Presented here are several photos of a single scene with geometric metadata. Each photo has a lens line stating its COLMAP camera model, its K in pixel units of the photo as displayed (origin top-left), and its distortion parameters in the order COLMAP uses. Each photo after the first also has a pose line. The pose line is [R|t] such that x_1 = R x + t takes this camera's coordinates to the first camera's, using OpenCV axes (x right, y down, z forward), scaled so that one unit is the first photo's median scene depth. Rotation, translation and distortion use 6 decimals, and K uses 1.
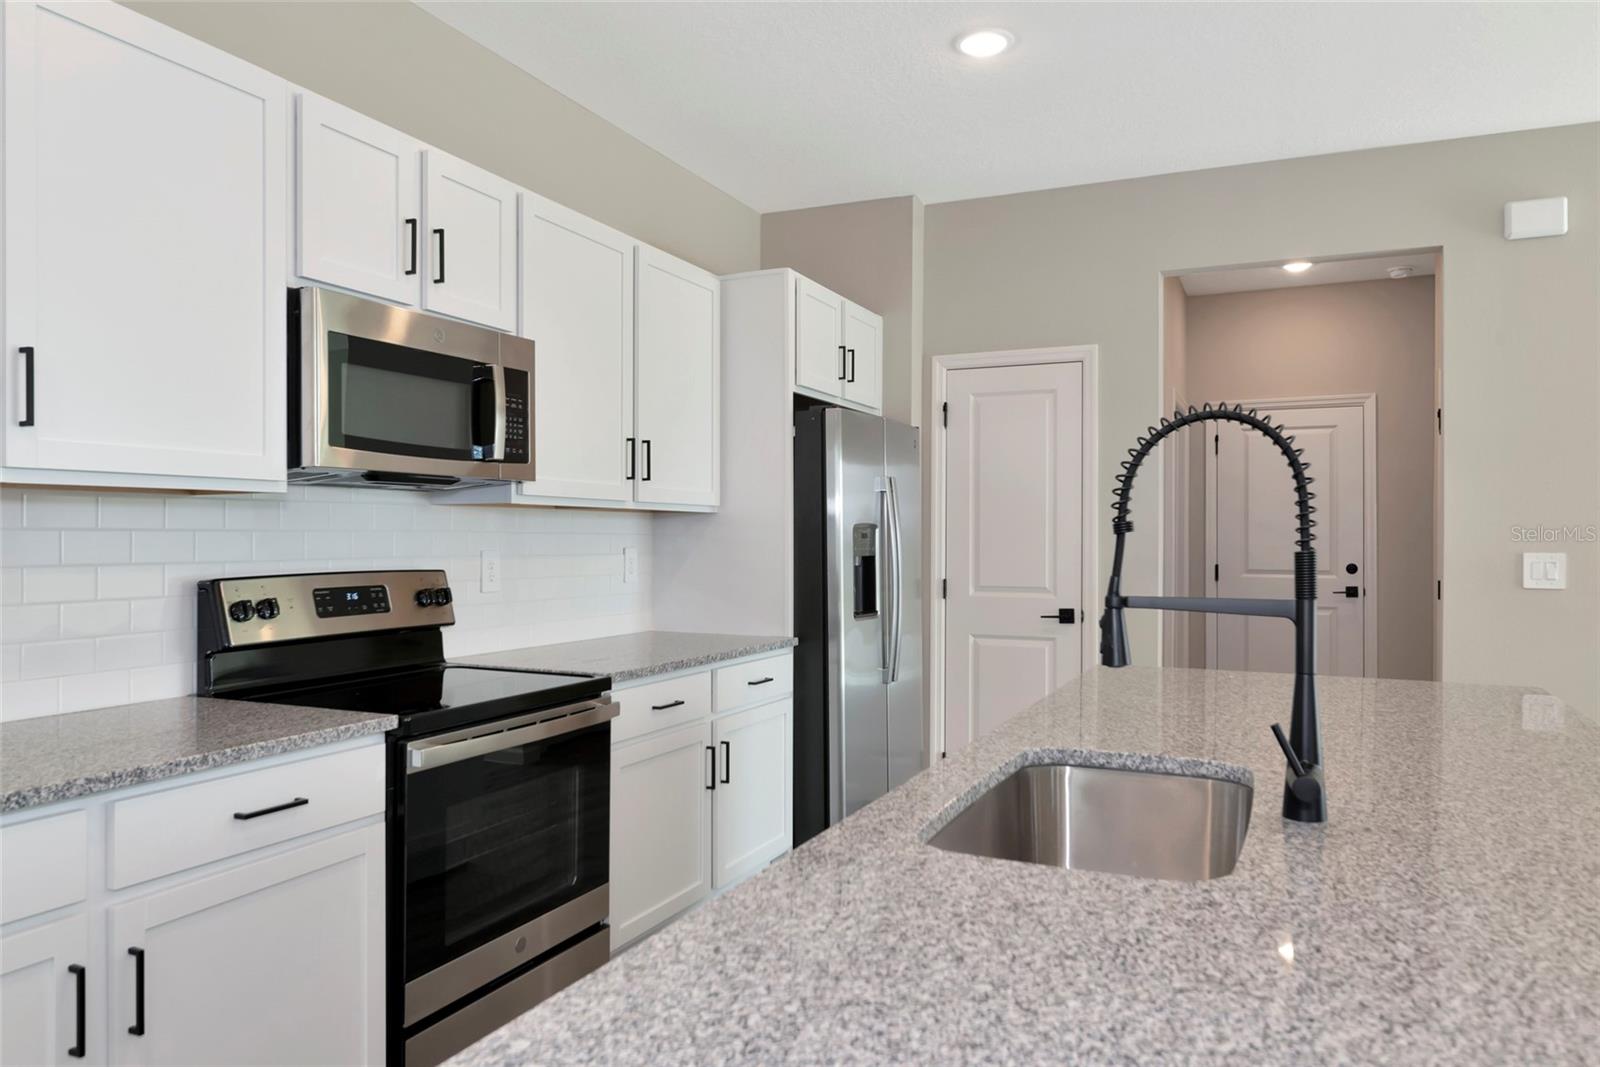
lens RADIAL K [[1095.9, 0, 800.0], [0, 1095.9, 533.5], [0, 0, 1]] dist [0.003356, -0.000160]
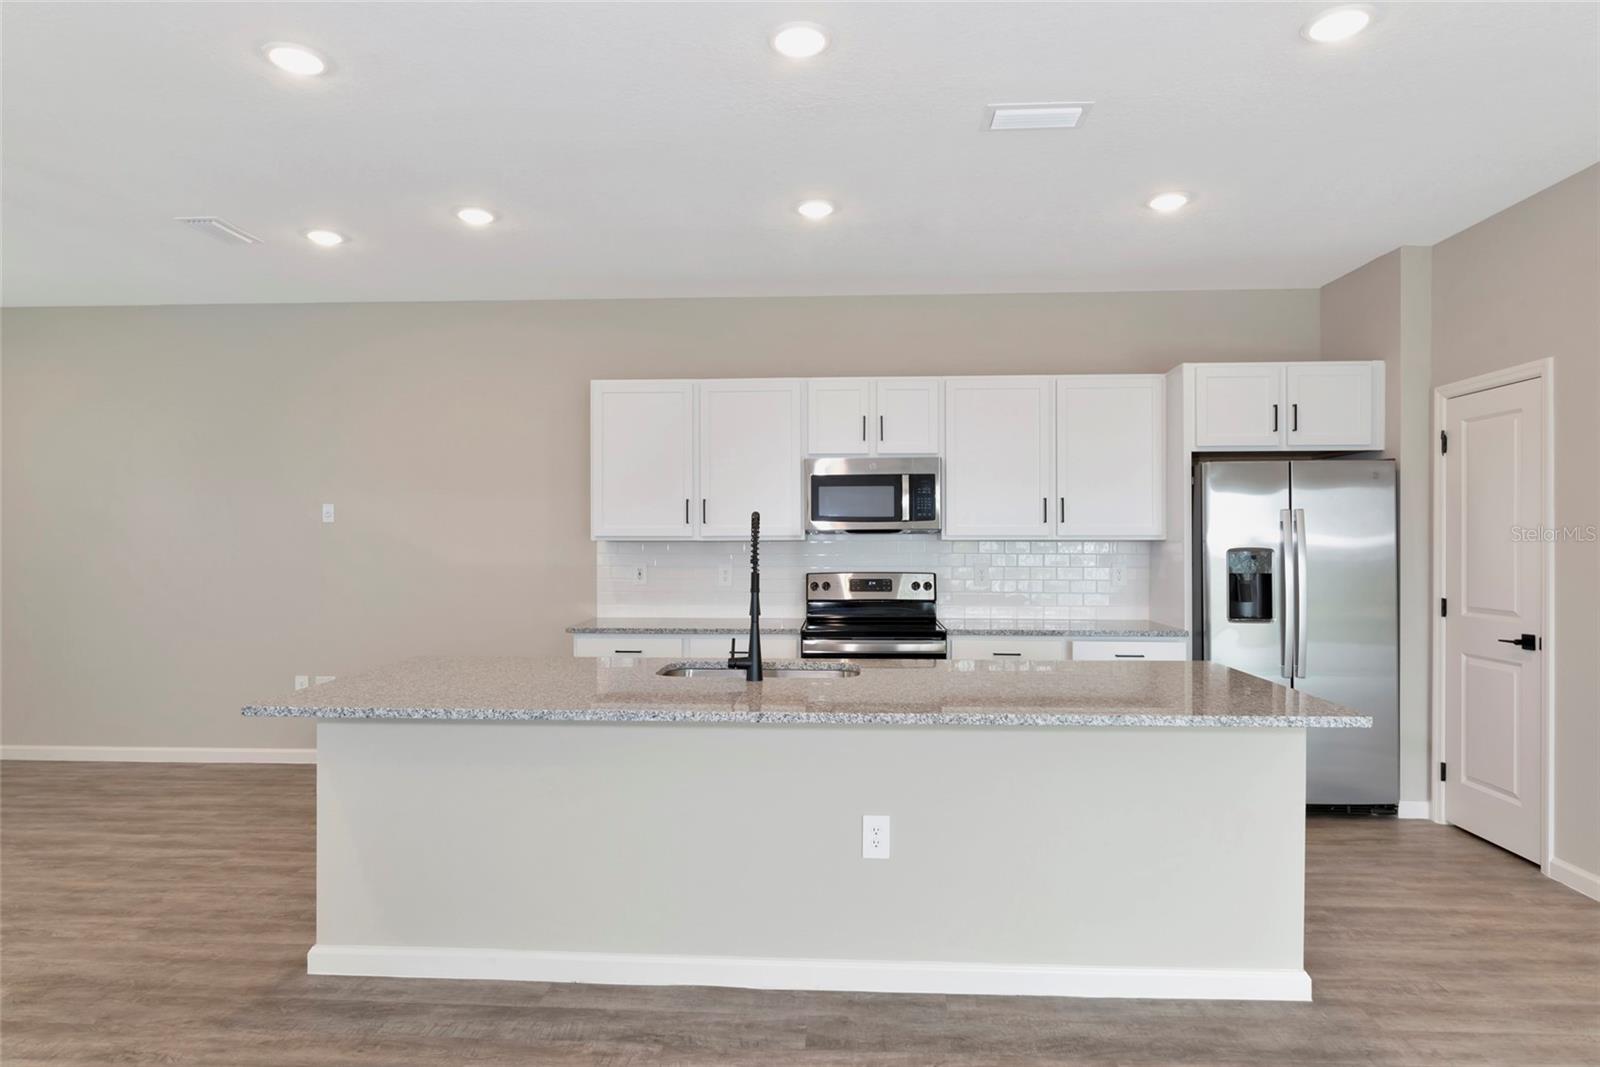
lens RADIAL K [[920.7, 0, 800.0], [0, 920.7, 533.5], [0, 0, 1]] dist [0.000239, -0.001402]
pose [[0.365568, -0.010993, -0.930720, 1.247113], [0.004932, 0.999939, -0.009873, -0.025437], [0.930771, -0.000981, 0.365600, 0.174330]]
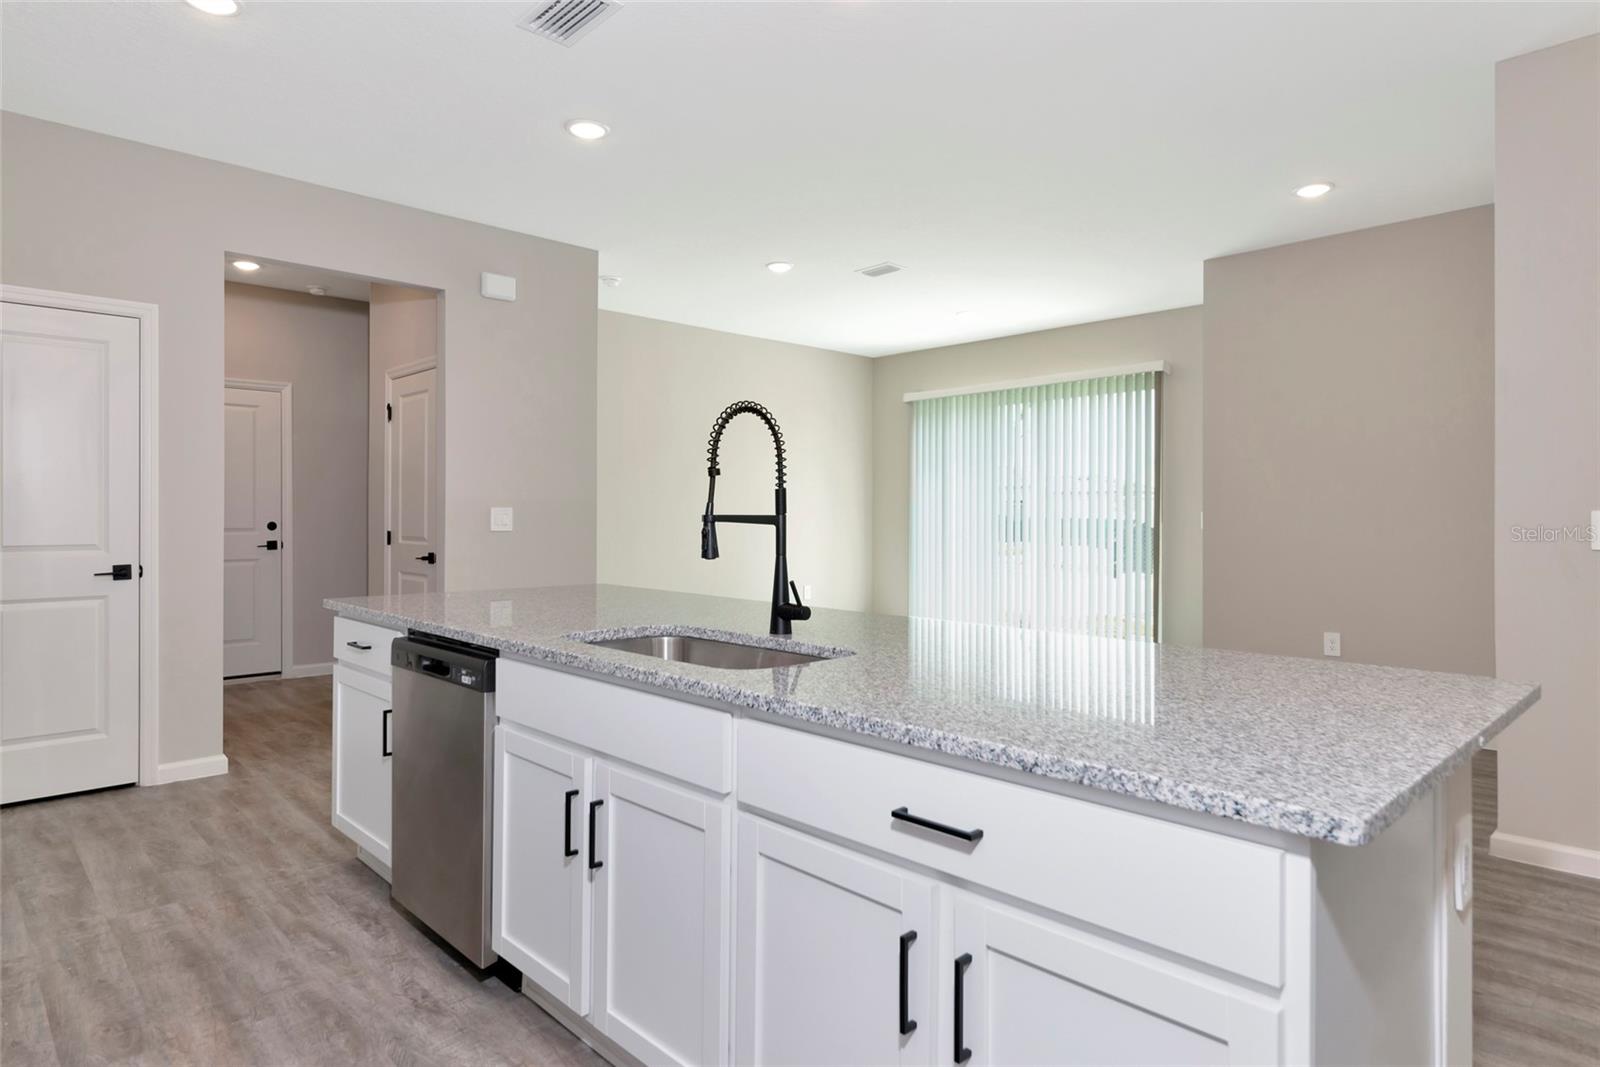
lens RADIAL K [[918.2, 0, 795.5], [0, 918.2, 510.3], [0, 0, 1]] dist [0.000676, -0.000931]
pose [[0.369436, 0.001258, 0.929255, -0.494990], [-0.004694, 0.999989, 0.000513, 0.026161], [-0.929244, -0.004551, 0.369438, 0.208465]]
